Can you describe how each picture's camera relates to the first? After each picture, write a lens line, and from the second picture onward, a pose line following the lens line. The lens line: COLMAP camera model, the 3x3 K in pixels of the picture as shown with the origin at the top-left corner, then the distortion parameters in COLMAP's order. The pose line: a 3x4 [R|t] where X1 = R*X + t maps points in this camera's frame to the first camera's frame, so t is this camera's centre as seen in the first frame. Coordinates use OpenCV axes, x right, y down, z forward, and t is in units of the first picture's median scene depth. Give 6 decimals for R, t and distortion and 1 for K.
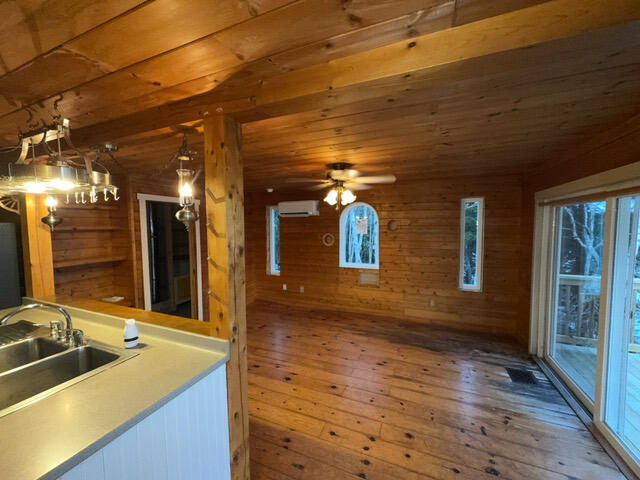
lens RADIAL K [[253.3, 0, 321.9], [0, 253.3, 239.3], [0, 0, 1]] dist [-0.002053, 0.000089]
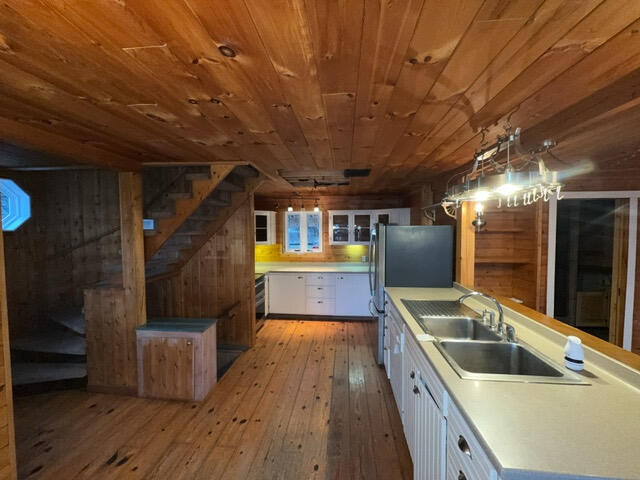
lens RADIAL K [[253.3, 0, 323.1], [0, 253.3, 238.6], [0, 0, 1]] dist [-0.002053, 0.000089]
pose [[0.298957, 0.043409, -0.953279, -0.140623], [-0.054743, 0.998100, 0.028282, 0.004389], [0.952695, 0.043730, 0.300765, -0.055194]]
